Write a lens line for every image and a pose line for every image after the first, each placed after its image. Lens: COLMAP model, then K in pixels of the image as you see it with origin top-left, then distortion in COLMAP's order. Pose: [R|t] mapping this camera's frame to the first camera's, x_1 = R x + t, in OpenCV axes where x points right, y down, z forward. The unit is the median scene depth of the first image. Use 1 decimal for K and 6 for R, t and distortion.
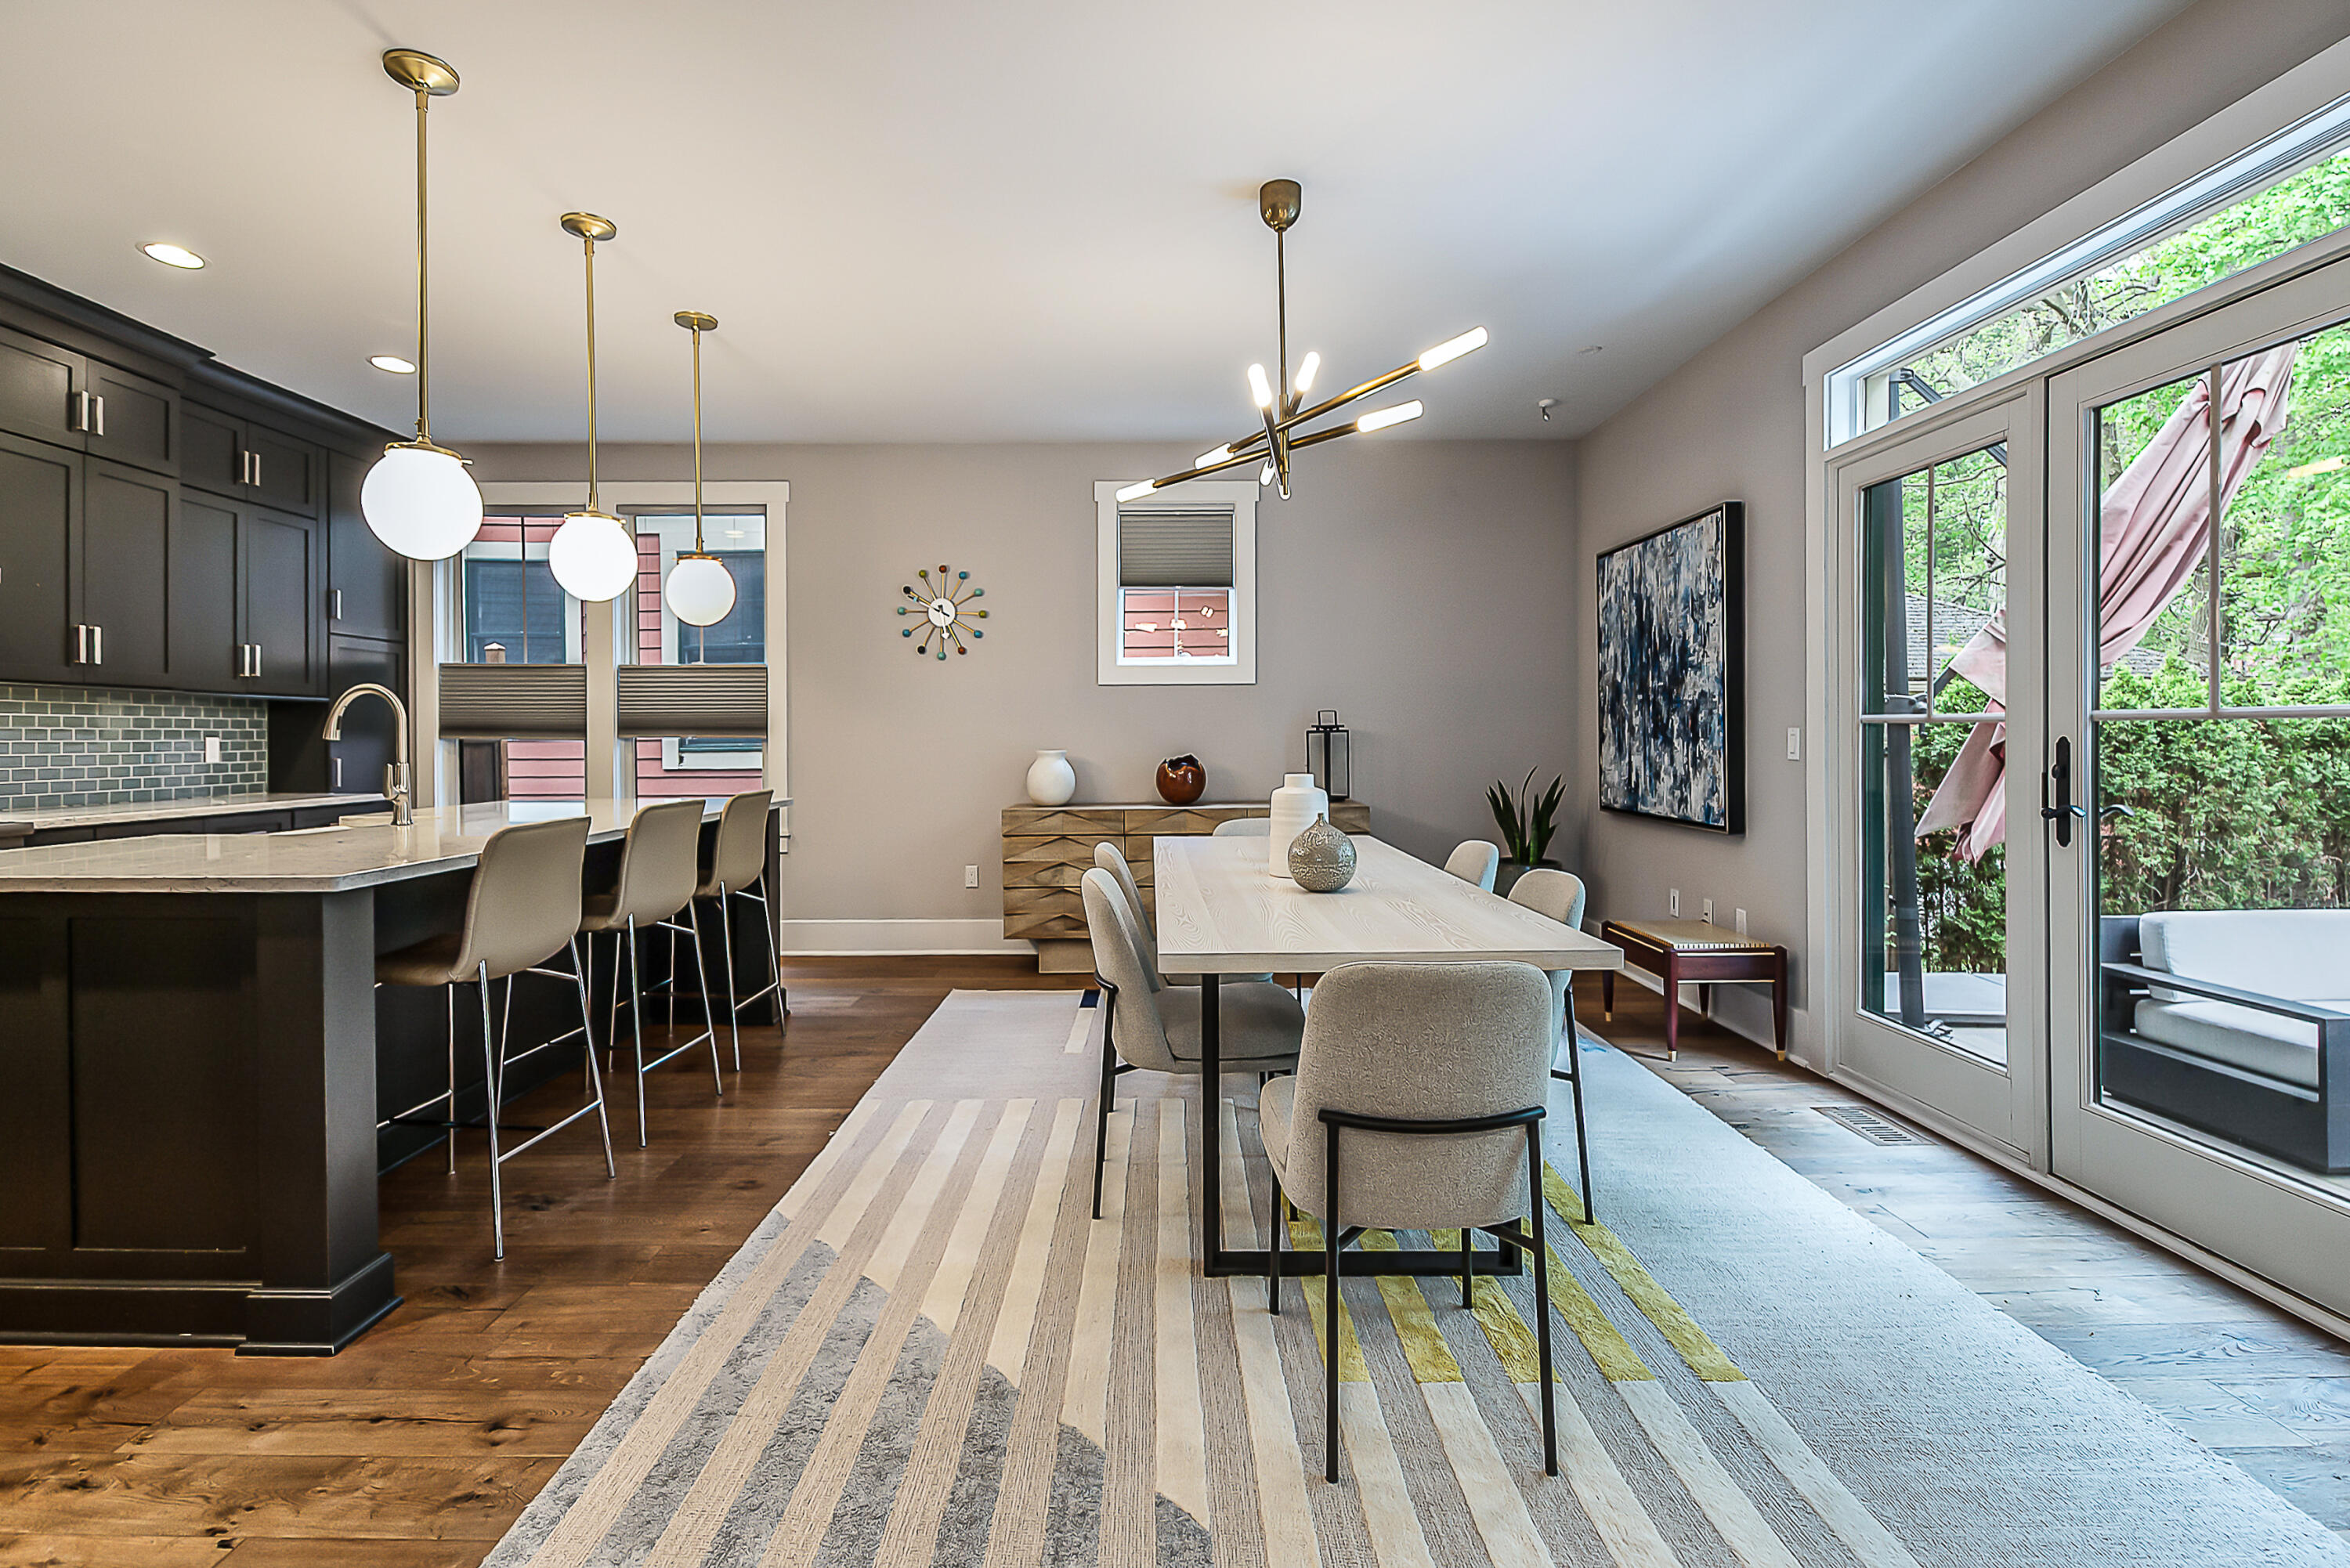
lens RADIAL K [[1084.7, 0, 1155.3], [0, 1084.7, 743.2], [0, 0, 1]] dist [0.004262, -0.000305]
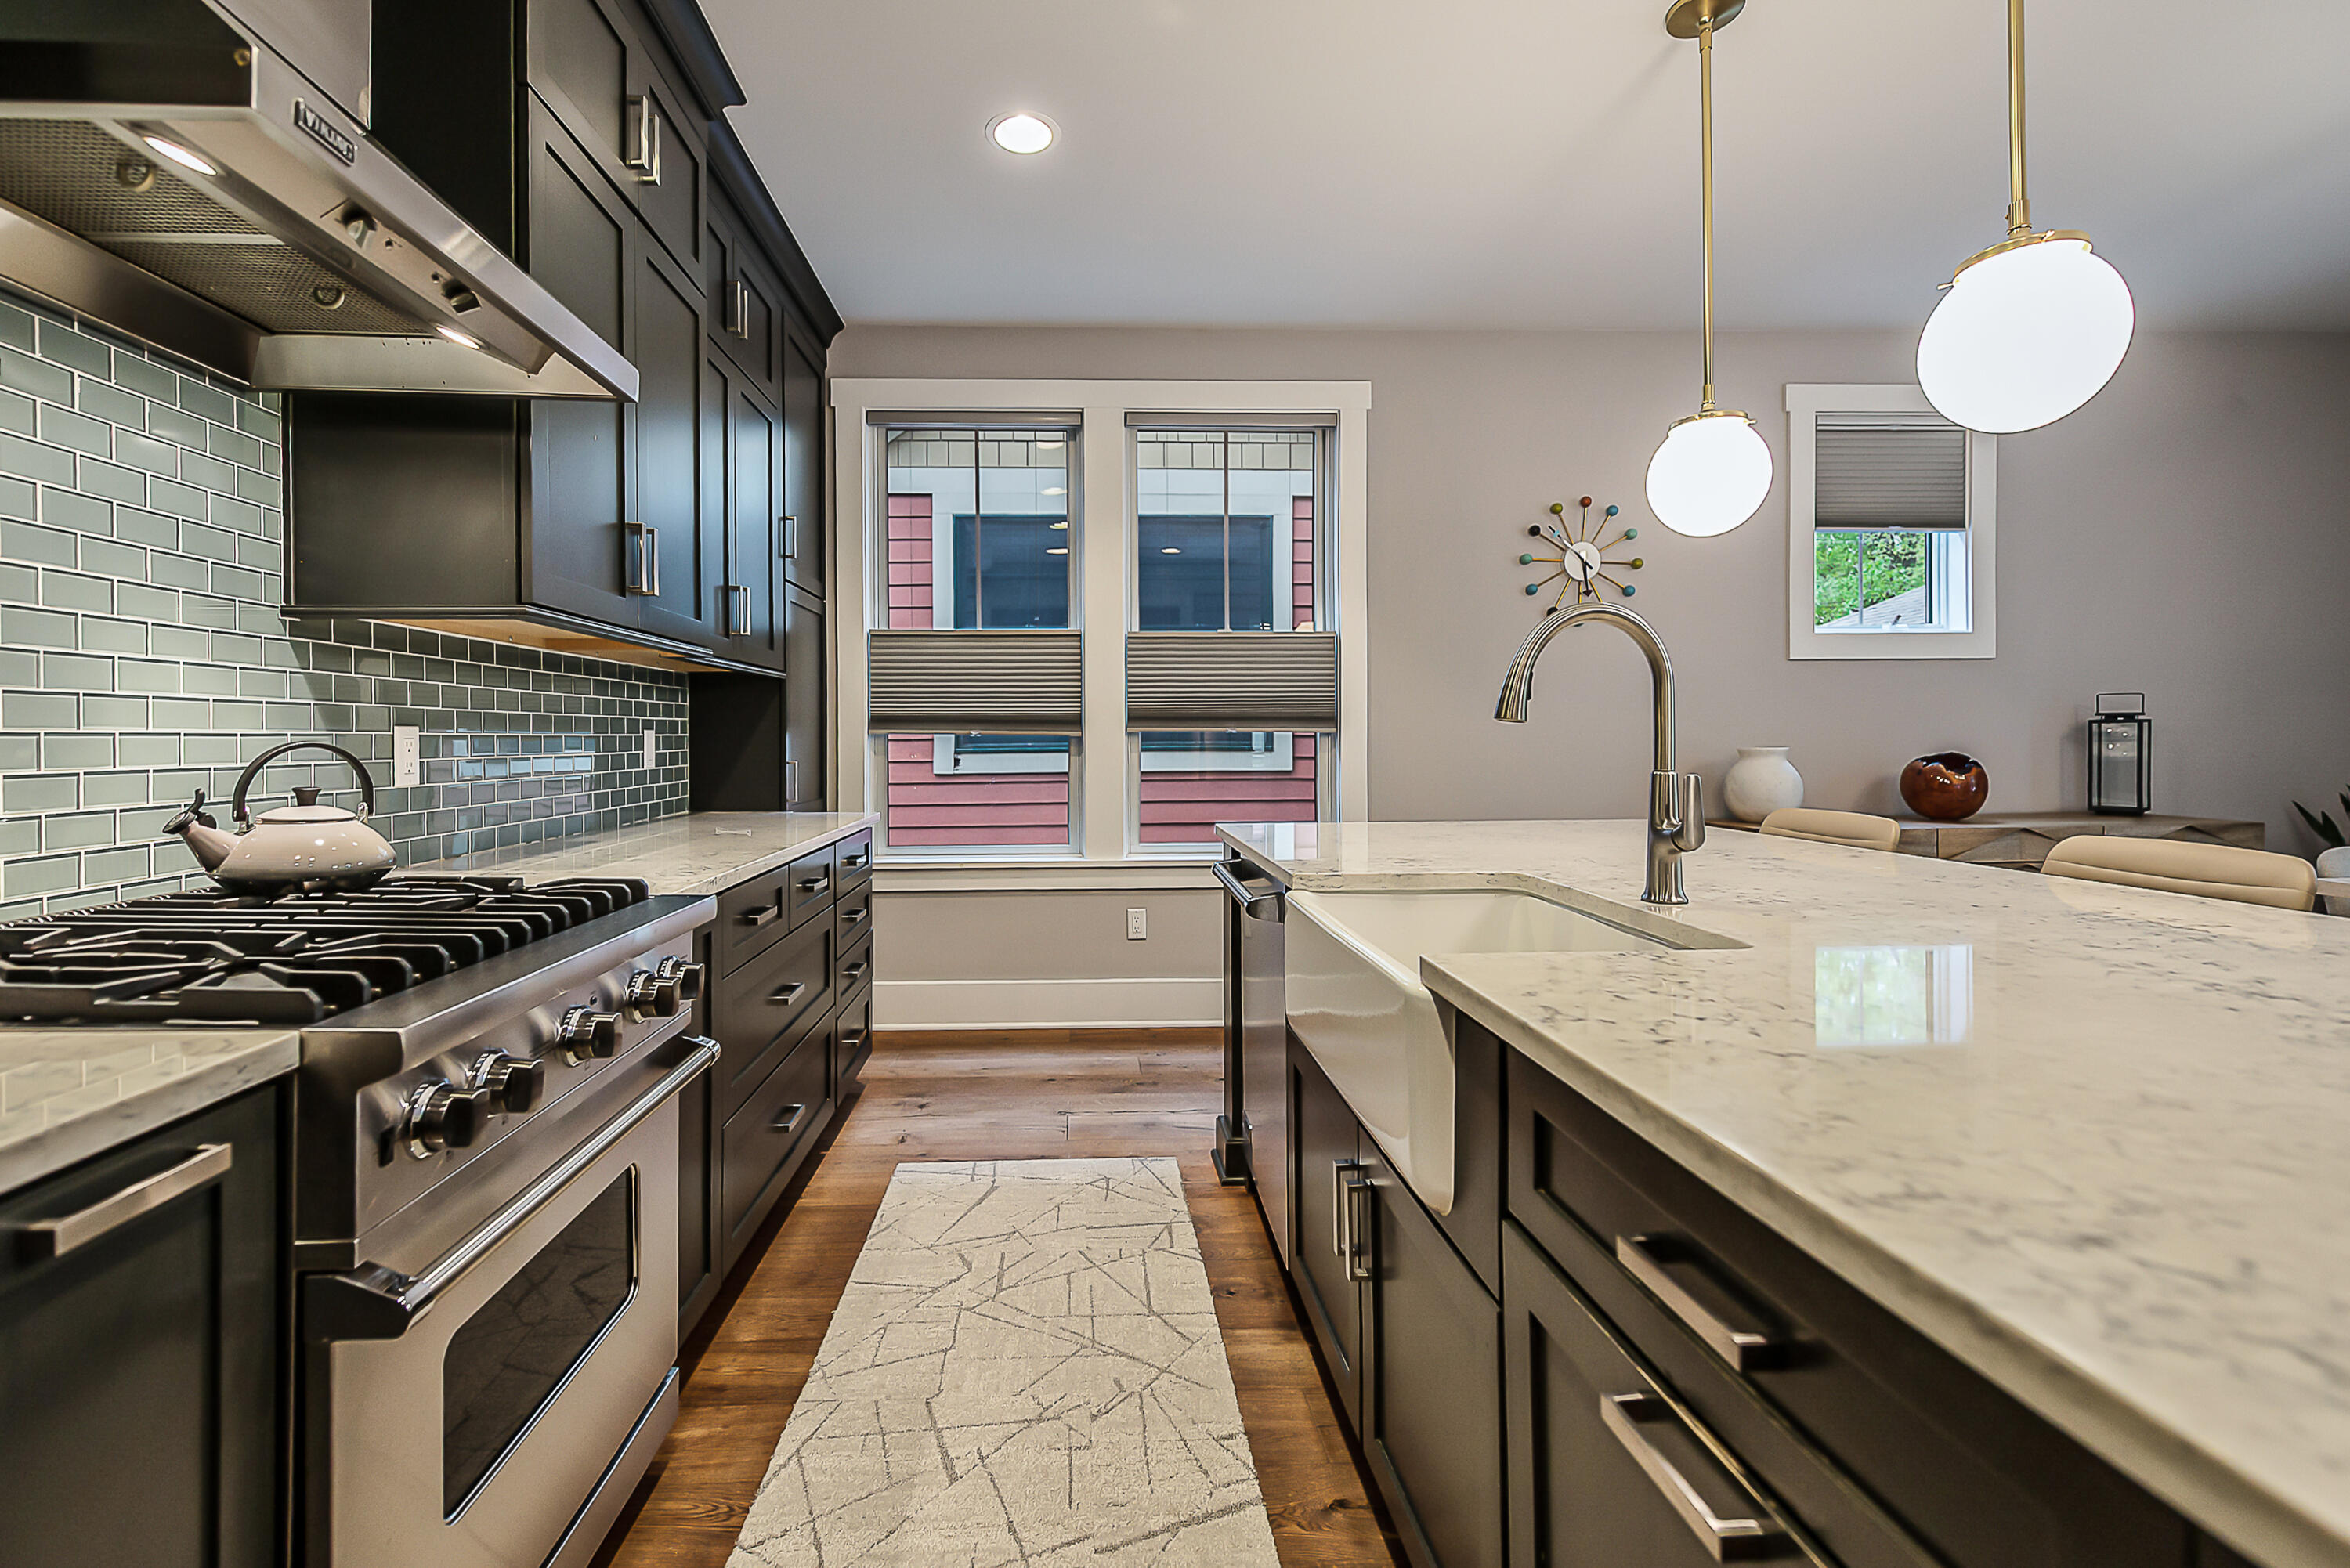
lens RADIAL K [[1004.9, 0, 1116.0], [0, 1004.9, 745.0], [0, 0, 1]] dist [-0.015735, -0.001463]
pose [[0.999121, -0.001431, 0.041901, -0.607515], [0.001441, 0.999999, -0.000229, 0.004125], [-0.041901, 0.000289, 0.999122, 0.378639]]
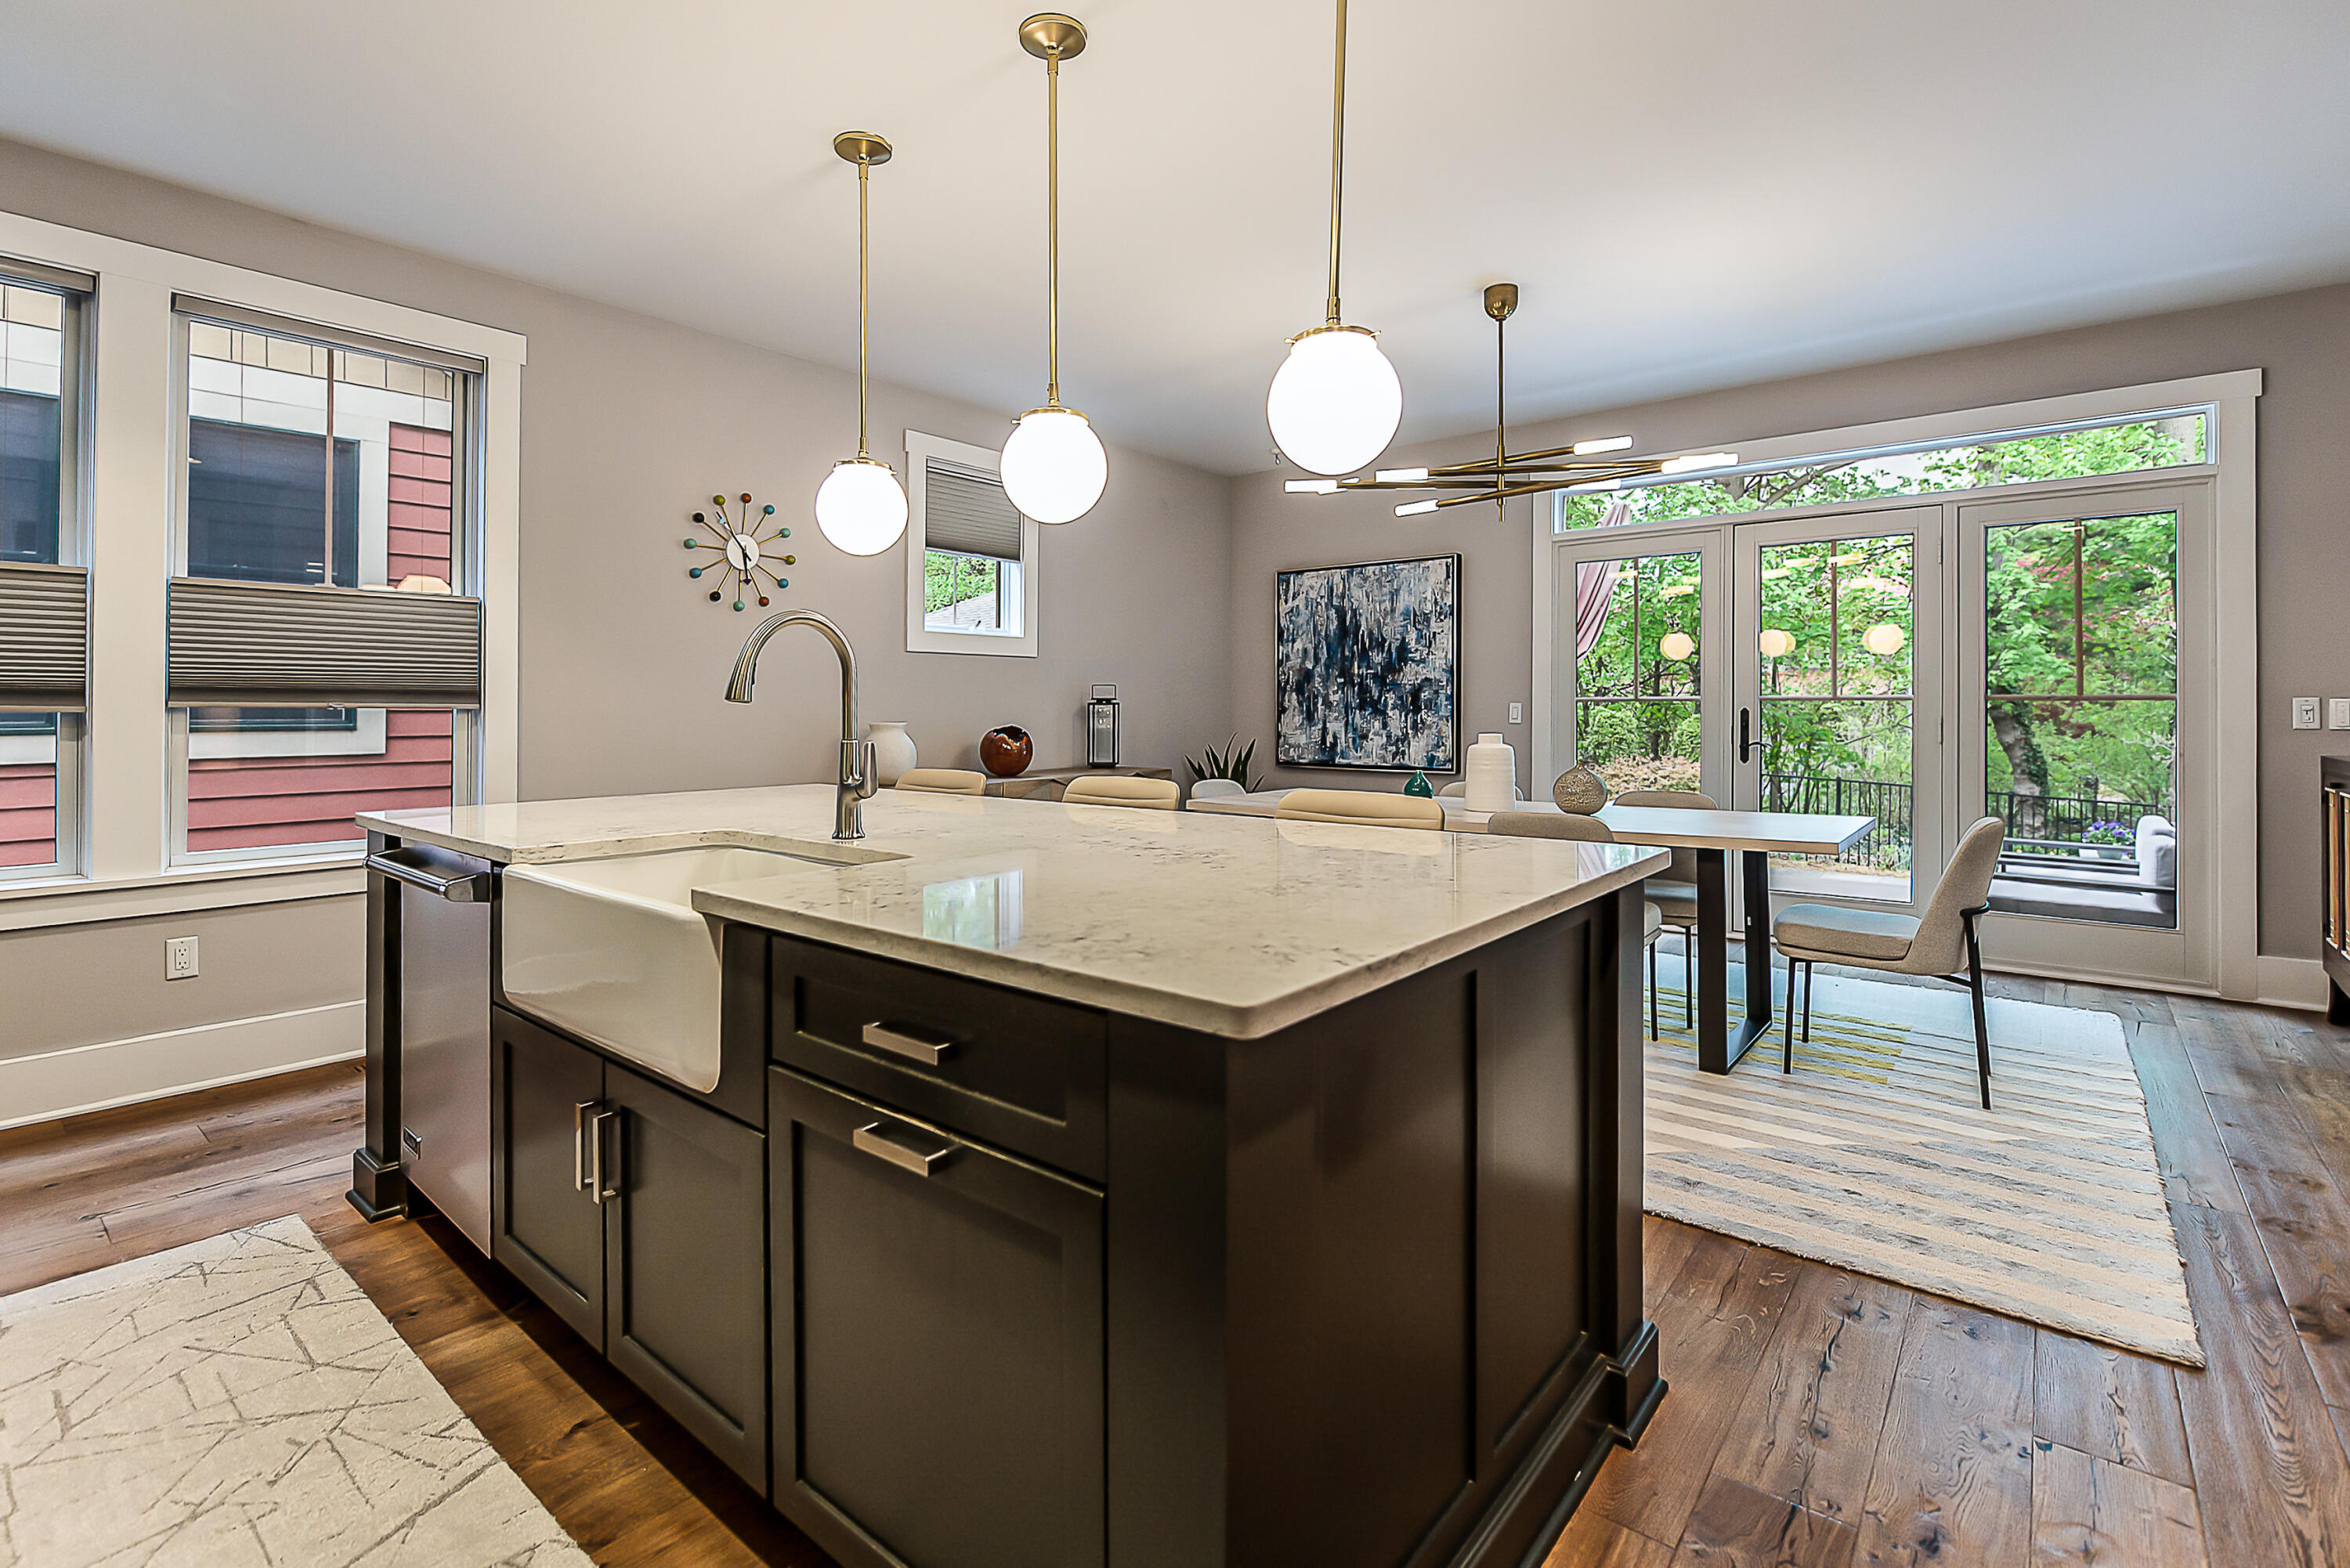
lens RADIAL K [[1048.5, 0, 1168.8], [0, 1048.5, 708.2], [0, 0, 1]] dist [-0.003683, -0.002710]
pose [[0.626827, 0.003437, 0.779151, -0.673421], [0.006263, 0.999936, -0.009449, 0.003786], [-0.779133, 0.010803, 0.626765, 0.311177]]
